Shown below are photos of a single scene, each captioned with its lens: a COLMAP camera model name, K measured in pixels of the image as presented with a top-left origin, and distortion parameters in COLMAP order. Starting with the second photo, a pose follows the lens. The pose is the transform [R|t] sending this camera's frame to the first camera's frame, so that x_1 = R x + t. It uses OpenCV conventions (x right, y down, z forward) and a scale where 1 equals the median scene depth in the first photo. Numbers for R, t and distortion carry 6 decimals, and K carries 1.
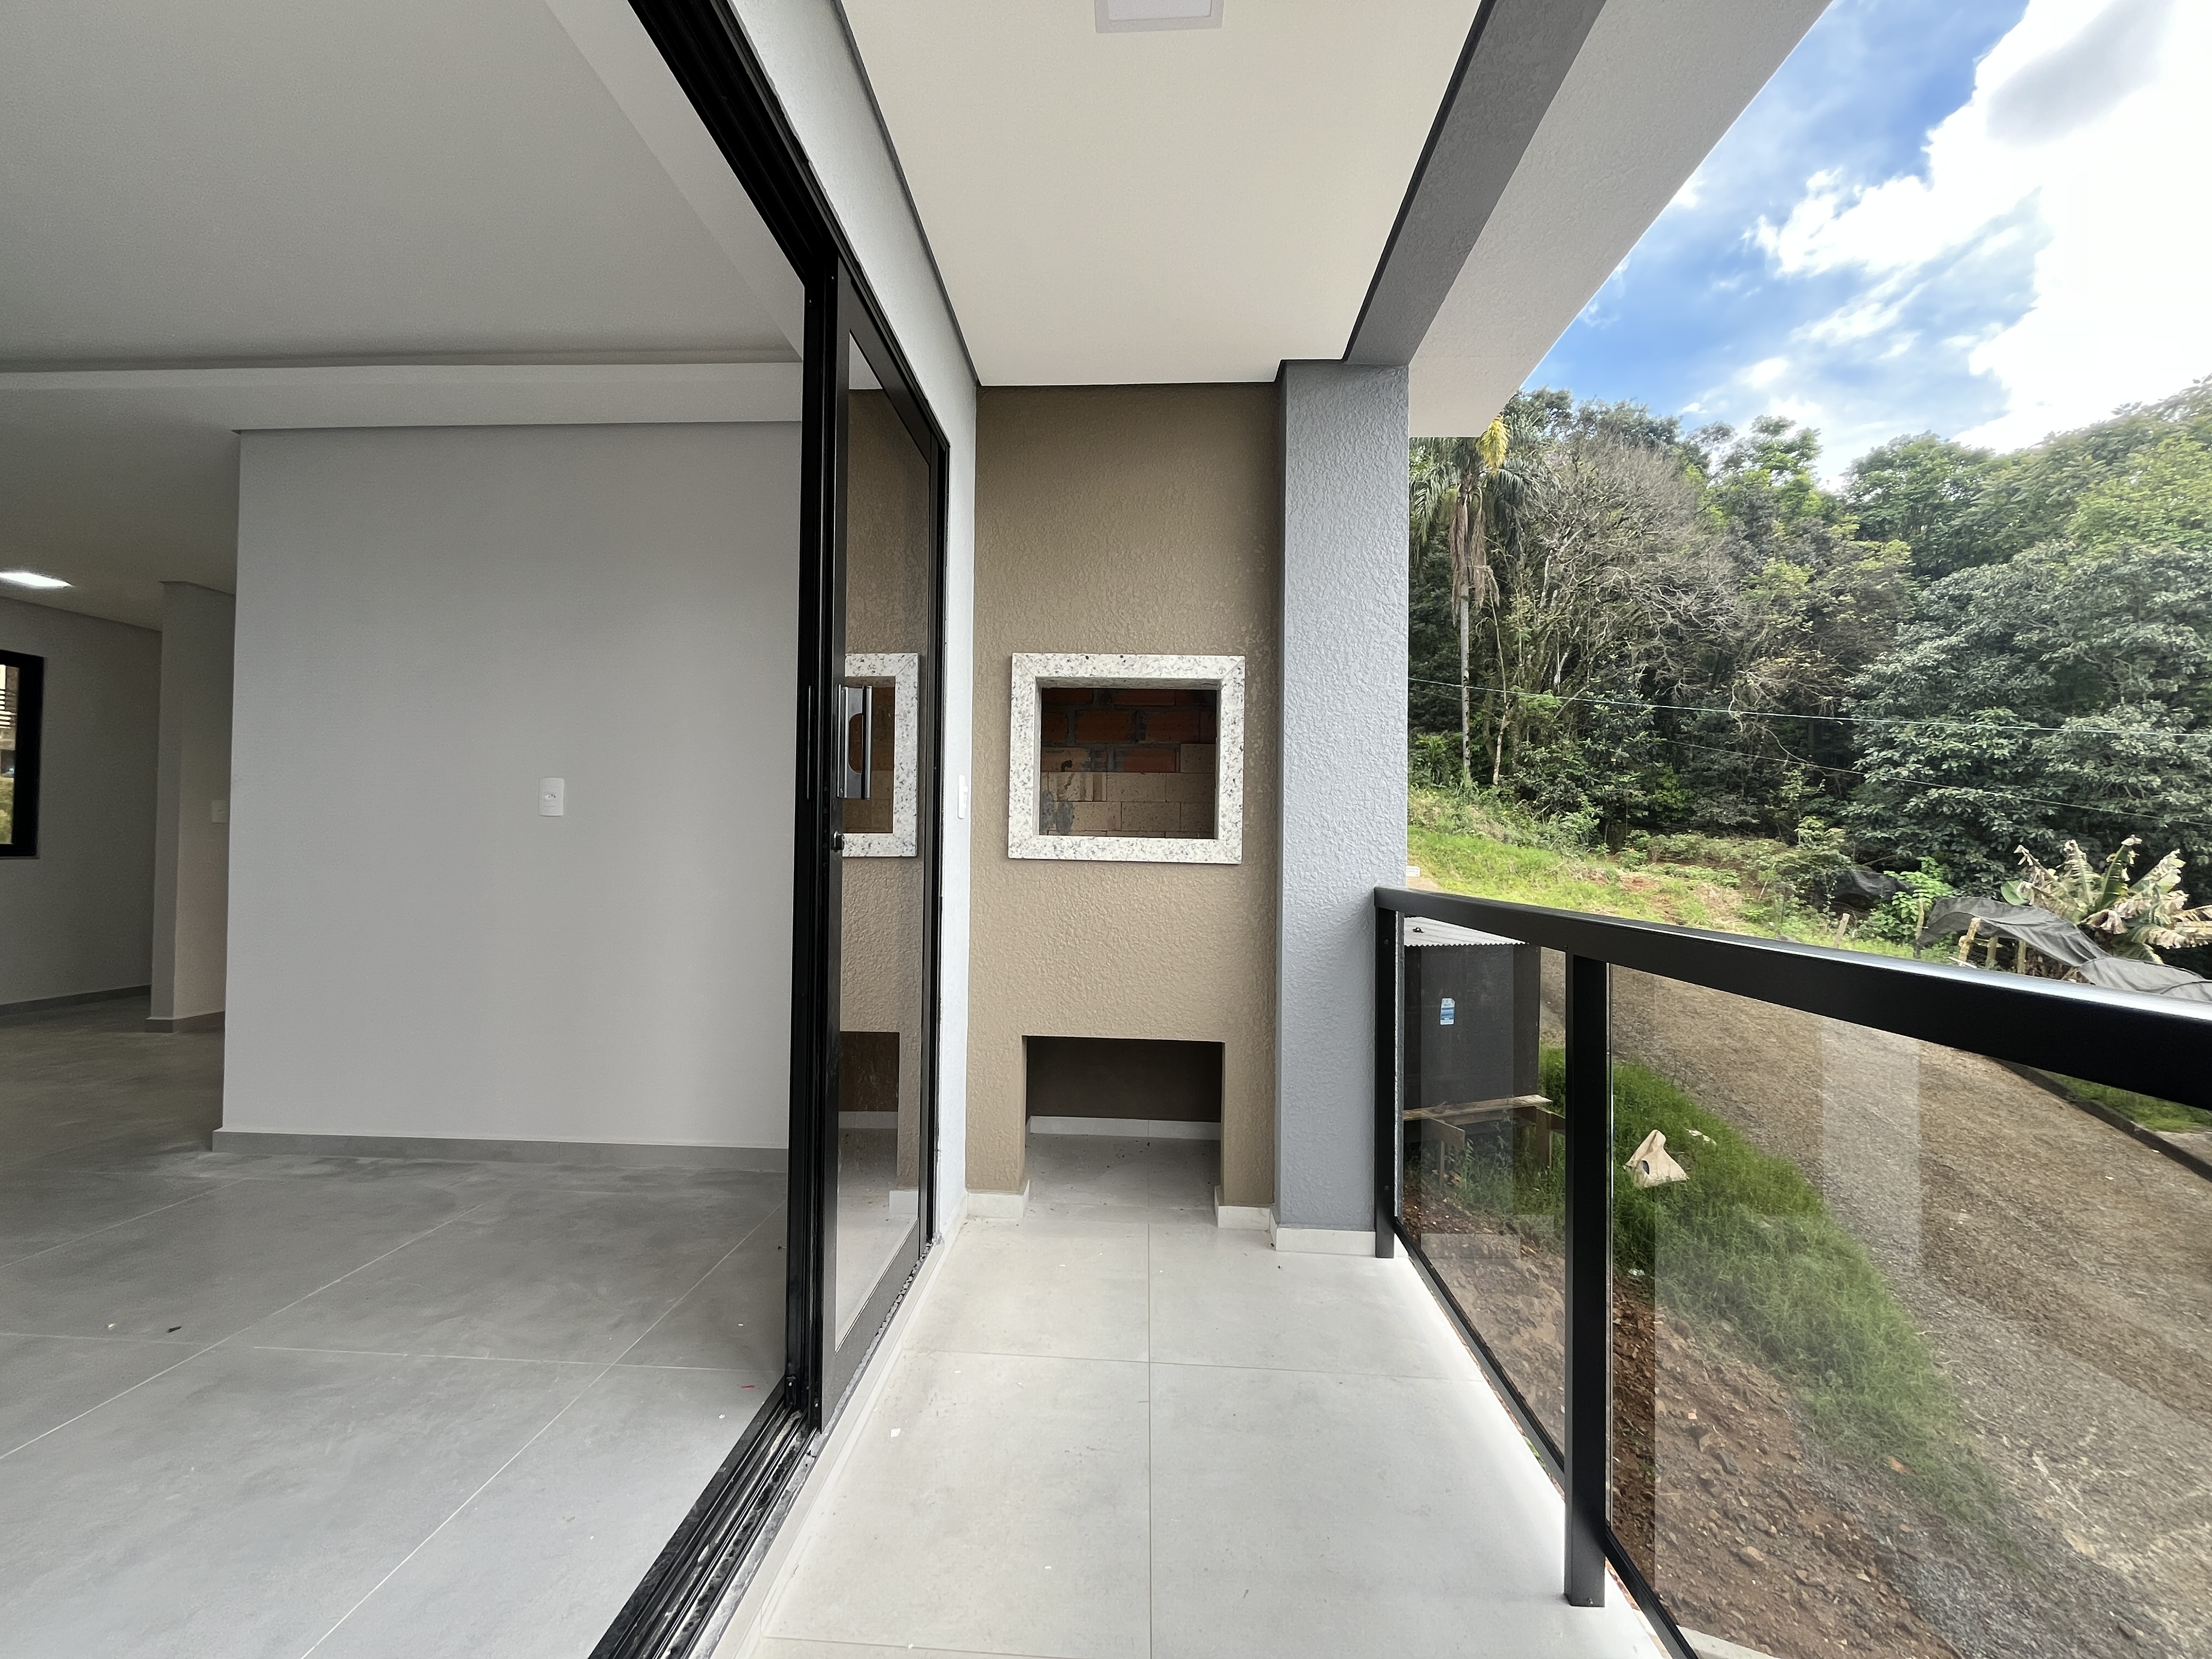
lens RADIAL K [[897.6, 0, 1100.3], [0, 897.6, 831.7], [0, 0, 1]] dist [-0.002582, -0.000764]
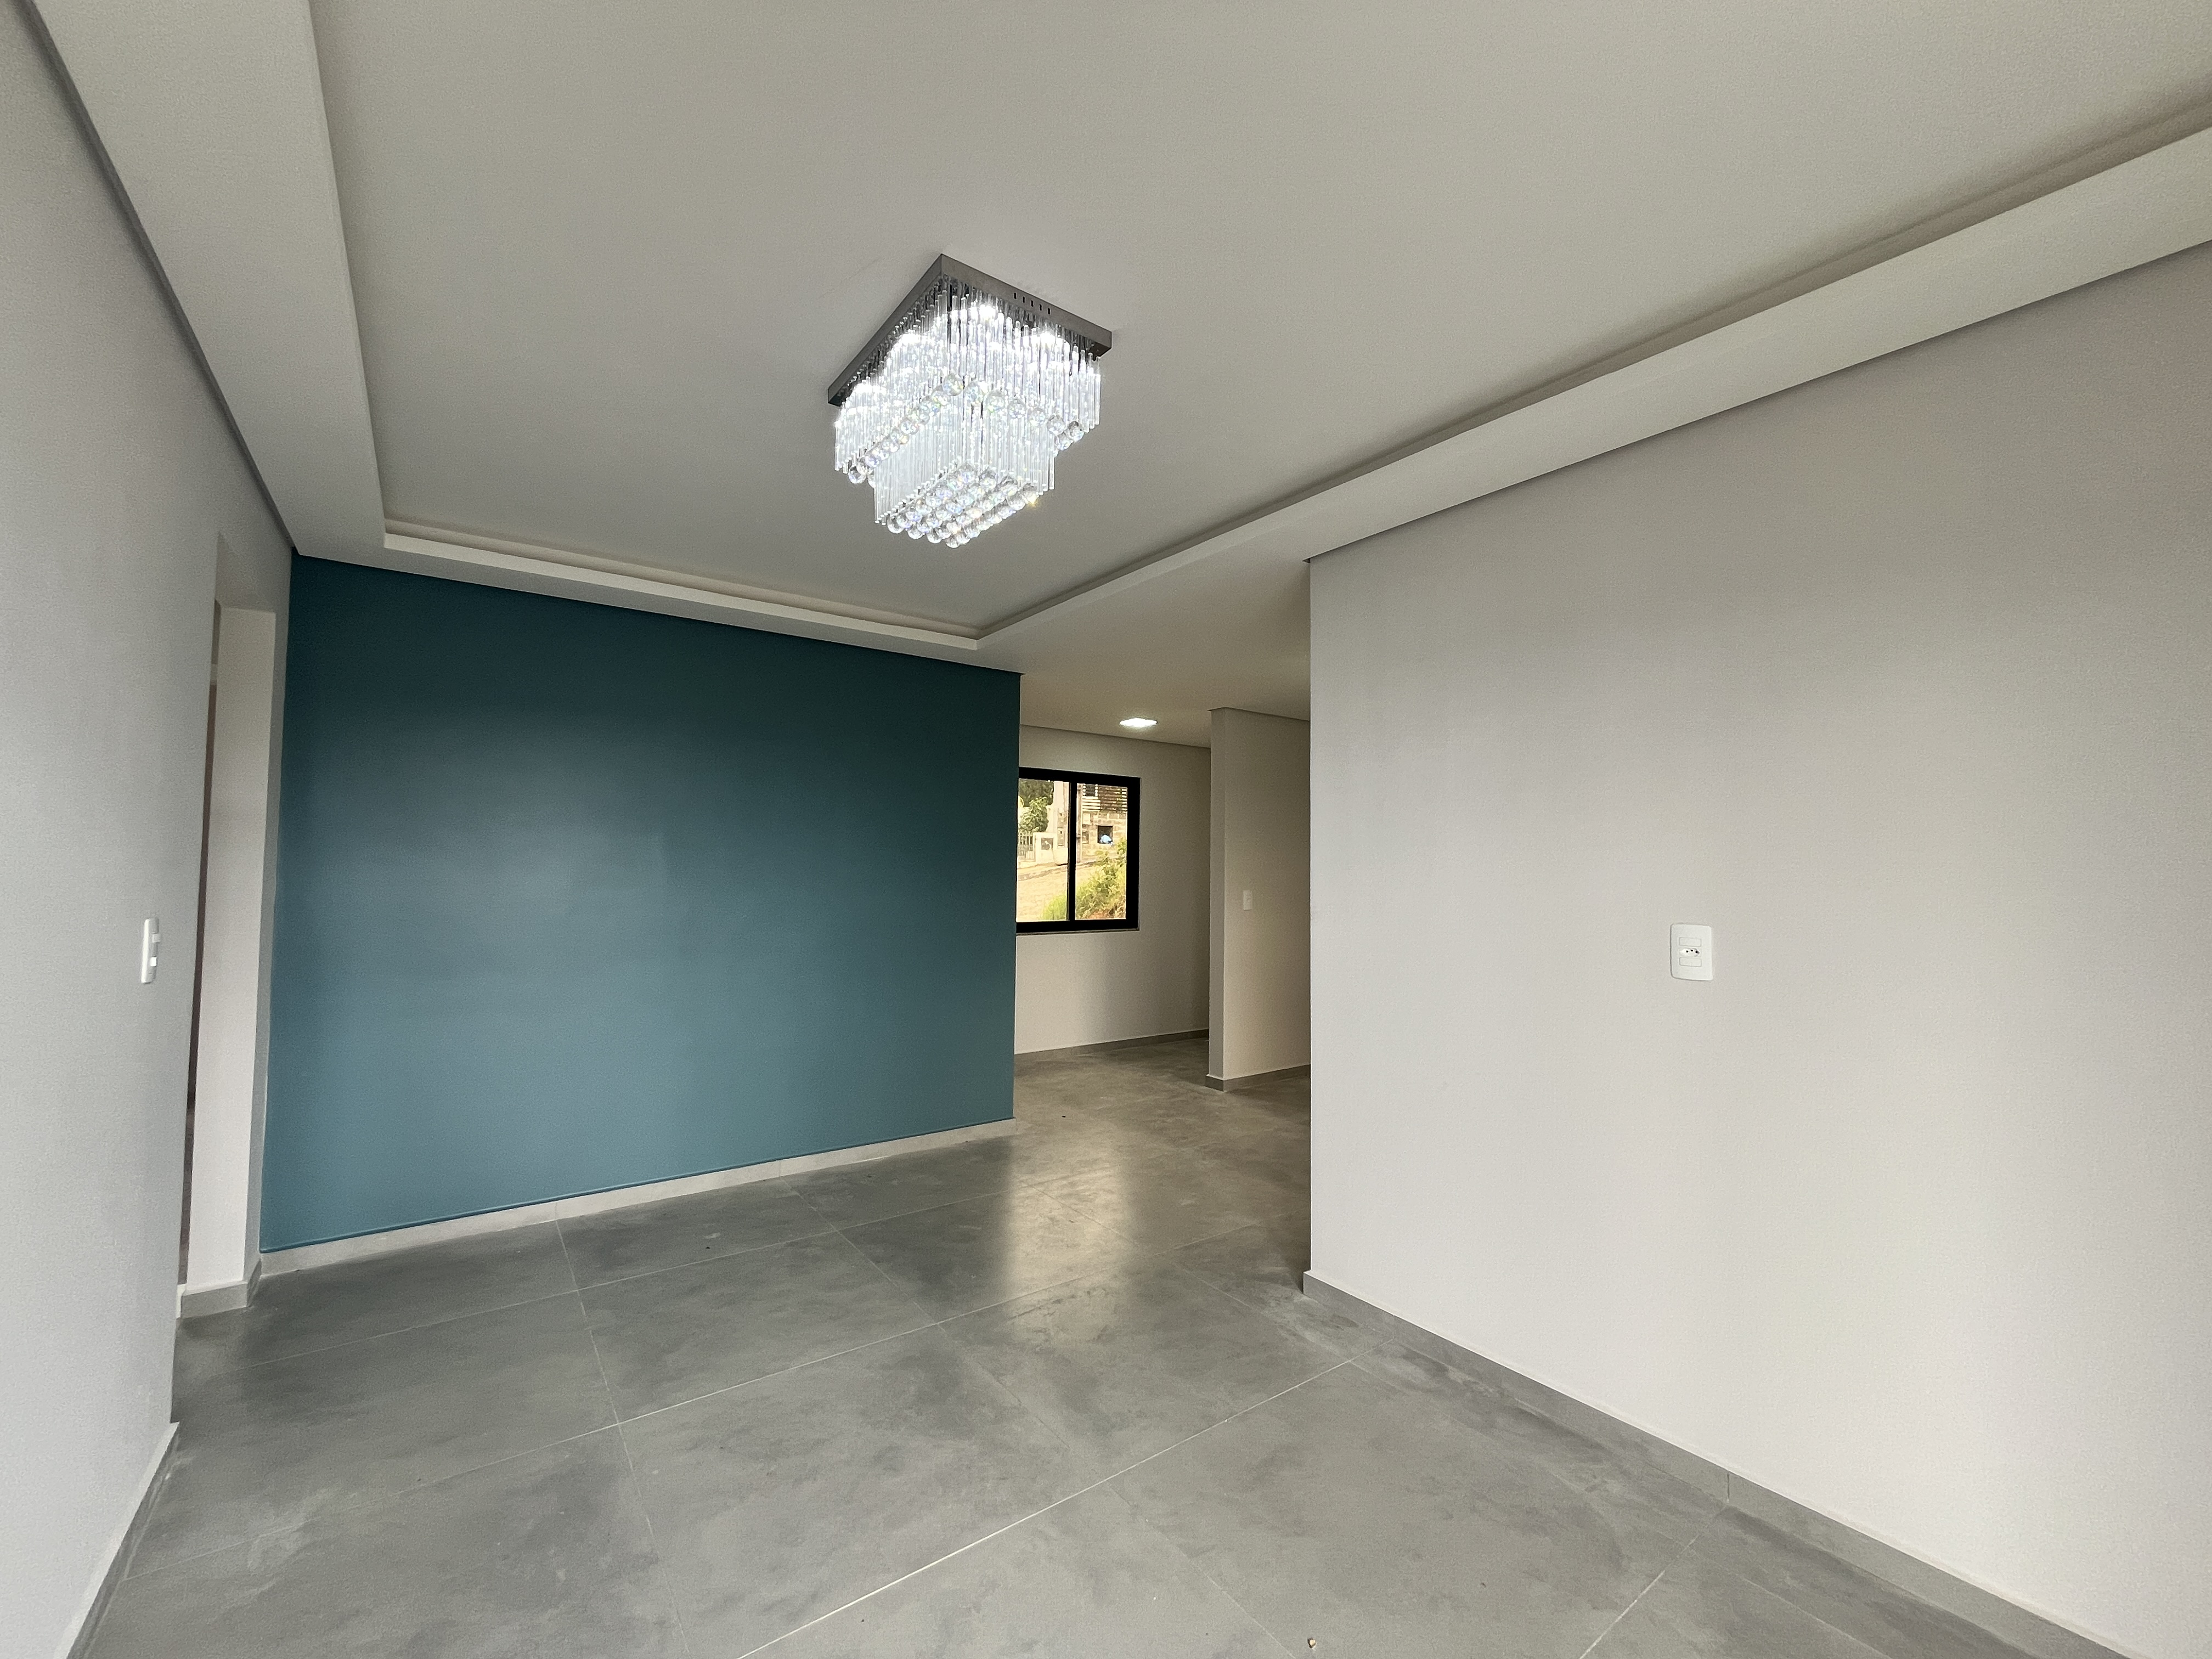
lens RADIAL K [[897.6, 0, 1112.1], [0, 897.6, 841.8], [0, 0, 1]] dist [-0.002582, -0.000764]
pose [[0.646957, -0.028745, -0.761984, -0.369629], [0.004168, 0.999408, -0.034163, -0.102932], [0.762515, 0.018926, 0.646694, 0.199639]]
